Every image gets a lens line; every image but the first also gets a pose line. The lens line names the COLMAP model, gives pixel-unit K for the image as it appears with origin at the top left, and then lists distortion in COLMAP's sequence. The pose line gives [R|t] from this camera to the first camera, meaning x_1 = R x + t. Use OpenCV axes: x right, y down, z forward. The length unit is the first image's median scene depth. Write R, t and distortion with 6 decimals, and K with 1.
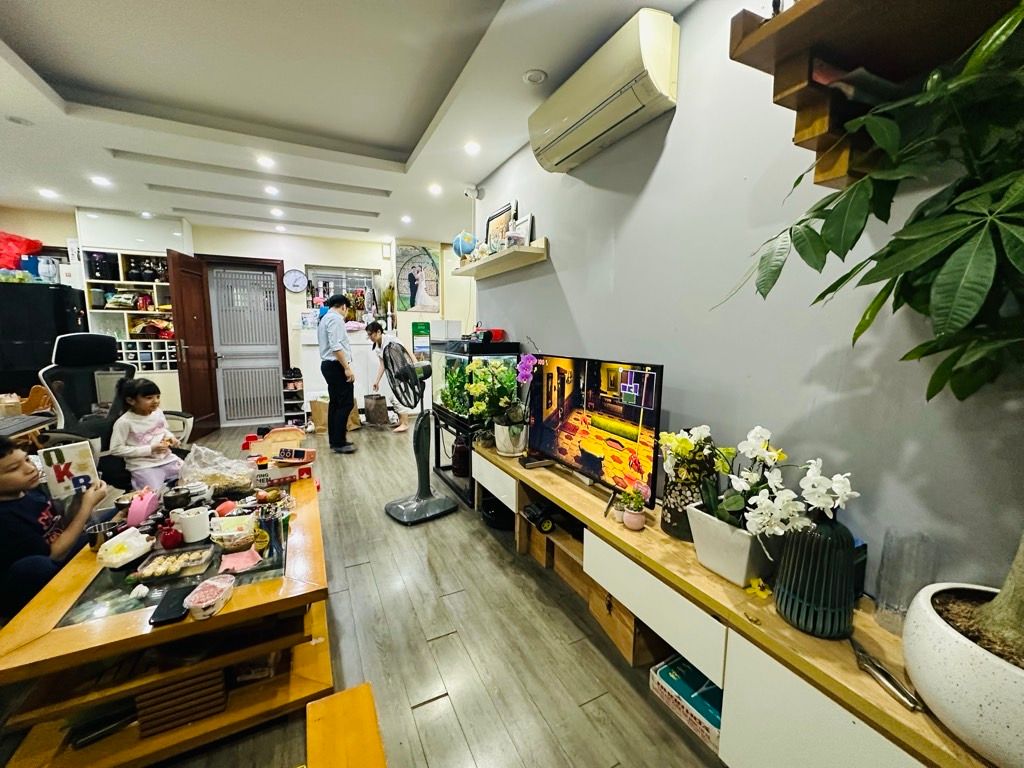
lens RADIAL K [[405.3, 0, 511.9], [0, 405.3, 383.6], [0, 0, 1]] dist [-0.002821, 0.000419]
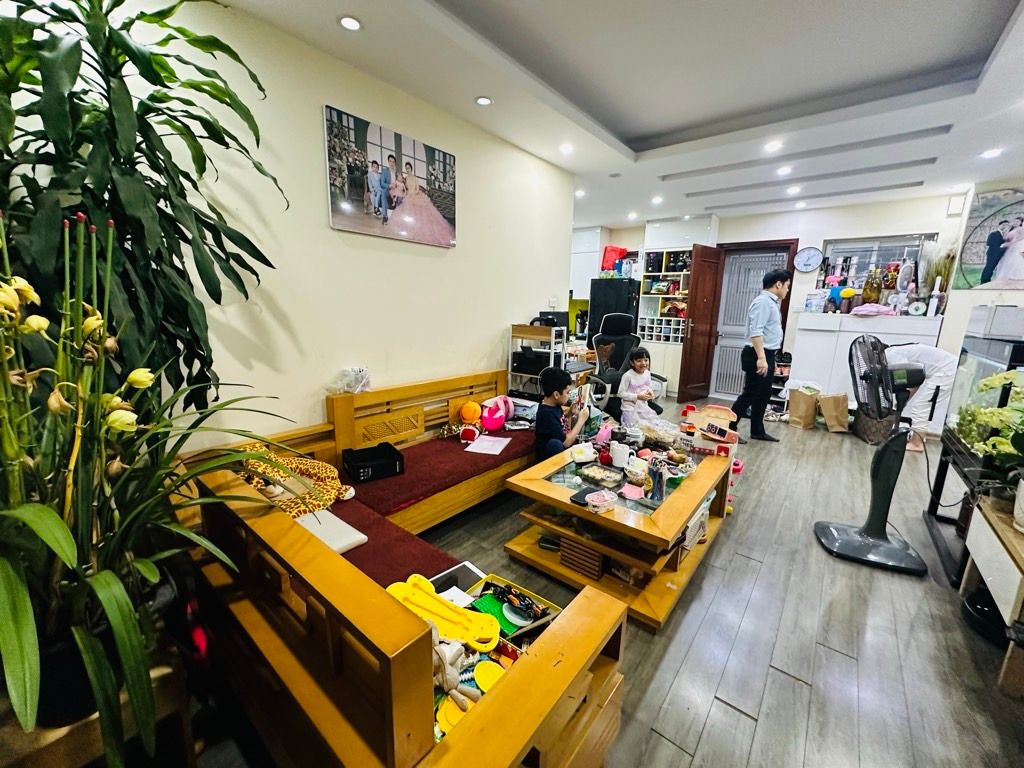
lens RADIAL K [[405.3, 0, 514.6], [0, 405.3, 385.7], [0, 0, 1]] dist [-0.002821, 0.000419]
pose [[0.408249, 0.186913, -0.893530, 0.143338], [-0.136452, 0.980312, 0.142722, -0.020255], [0.902615, 0.063658, 0.425716, 0.027992]]
